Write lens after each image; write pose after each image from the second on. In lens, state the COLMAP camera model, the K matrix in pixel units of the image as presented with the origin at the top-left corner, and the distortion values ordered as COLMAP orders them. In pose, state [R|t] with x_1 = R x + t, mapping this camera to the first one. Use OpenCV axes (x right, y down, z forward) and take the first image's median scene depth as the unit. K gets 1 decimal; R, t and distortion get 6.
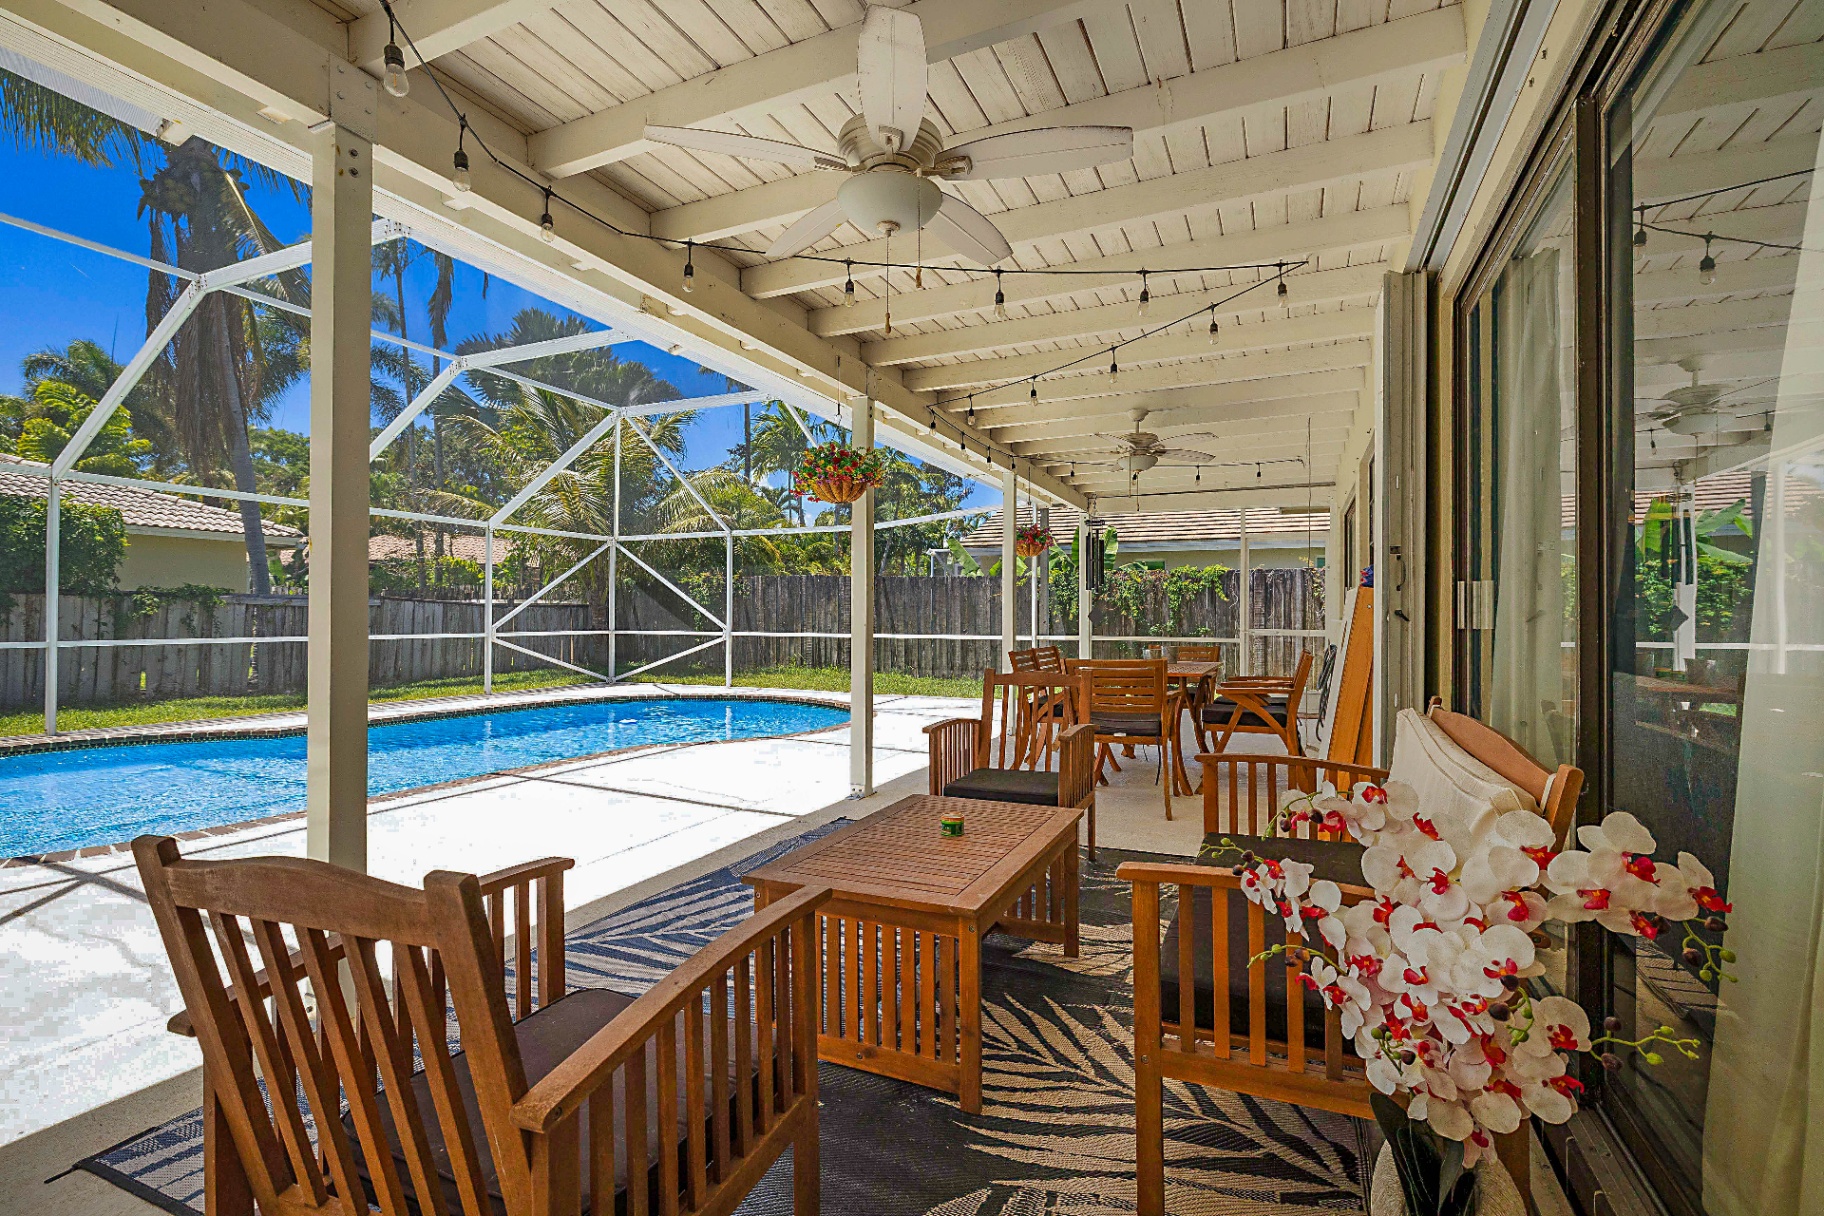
lens RADIAL K [[844.2, 0, 908.8], [0, 844.2, 618.7], [0, 0, 1]] dist [-0.004776, -0.000841]
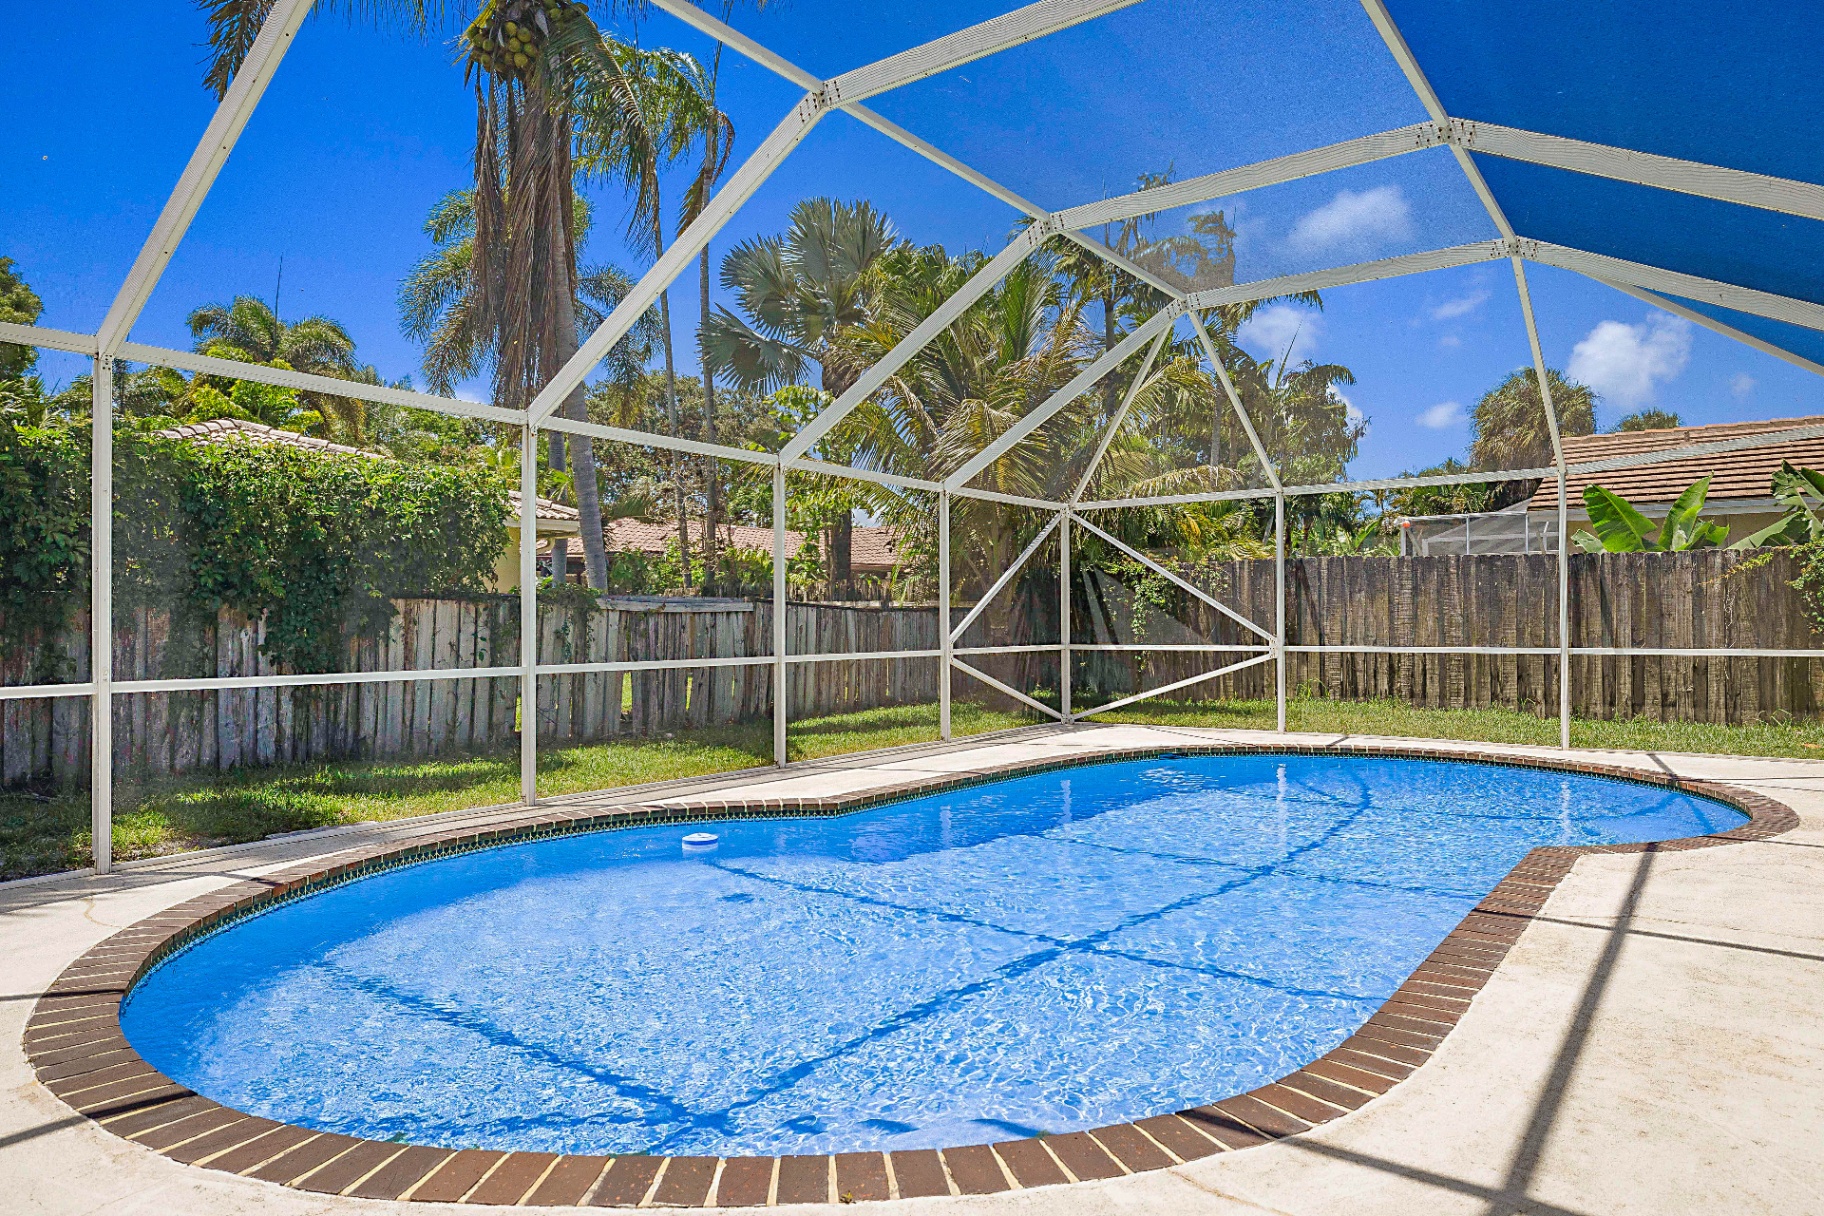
lens RADIAL K [[1145.3, 0, 914.4], [0, 1145.3, 607.3], [0, 0, 1]] dist [0.007304, 0.000654]
pose [[0.980861, -0.012598, -0.194303, -0.318095], [0.009307, 0.999798, -0.017840, -0.000527], [0.194489, 0.015691, 0.980779, 0.096926]]
